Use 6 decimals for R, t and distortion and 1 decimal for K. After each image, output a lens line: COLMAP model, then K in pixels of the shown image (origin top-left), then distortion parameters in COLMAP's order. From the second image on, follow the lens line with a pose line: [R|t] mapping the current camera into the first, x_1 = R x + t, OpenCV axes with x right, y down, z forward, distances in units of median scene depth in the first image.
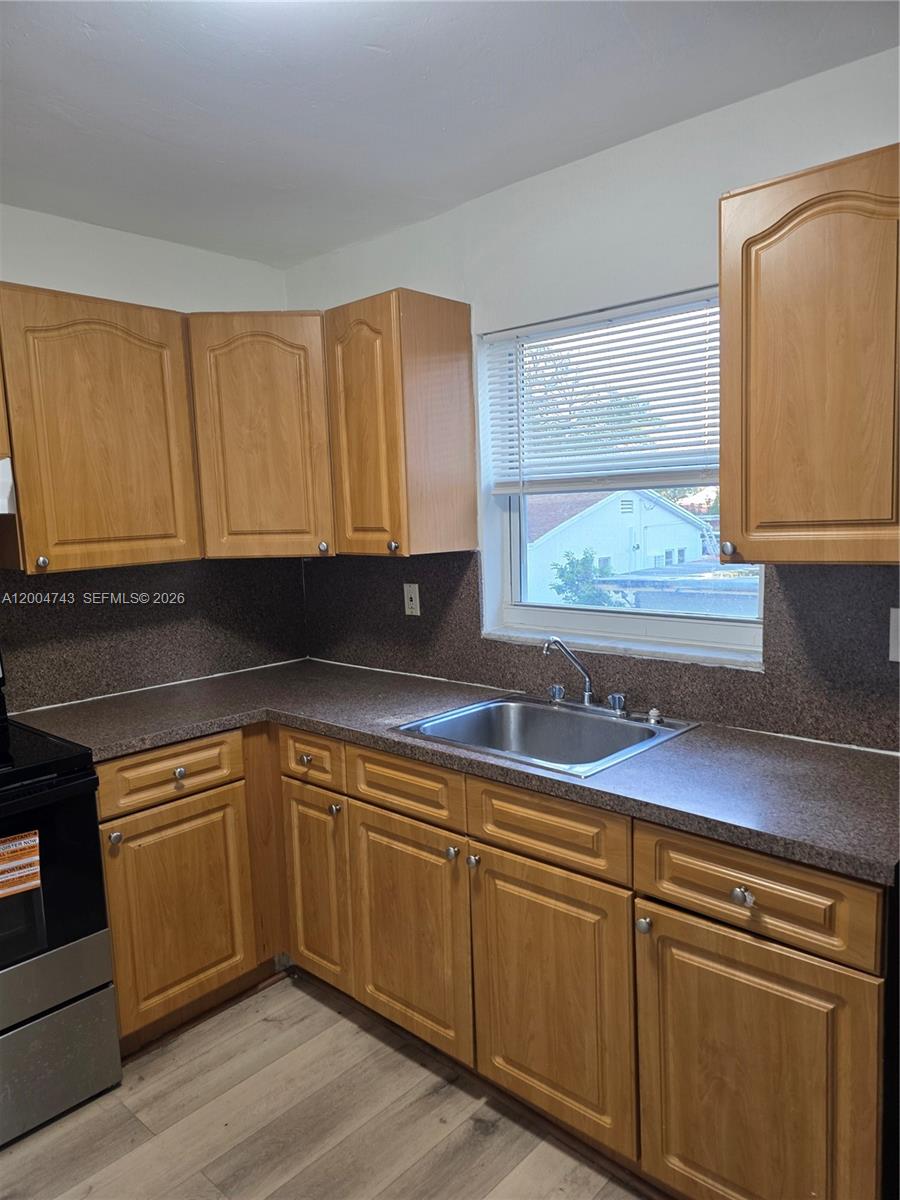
lens RADIAL K [[820.0, 0, 449.8], [0, 820.0, 599.0], [0, 0, 1]] dist [0.060794, -0.050156]
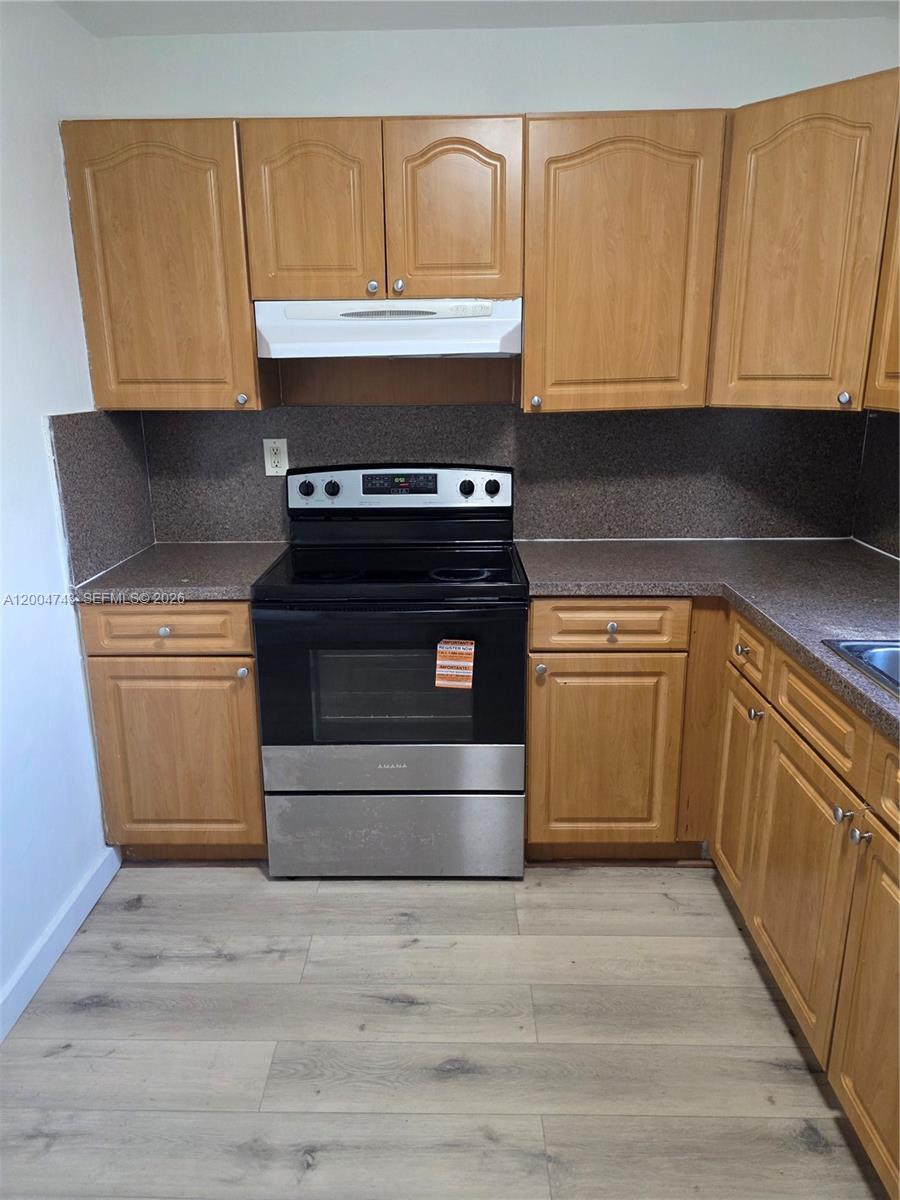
lens RADIAL K [[820.0, 0, 443.6], [0, 820.0, 591.5], [0, 0, 1]] dist [0.060794, -0.050156]
pose [[0.654620, 0.219357, -0.723433, 0.232370], [-0.091790, 0.972958, 0.211959, -0.019470], [0.750365, -0.072349, 0.657053, 0.198973]]
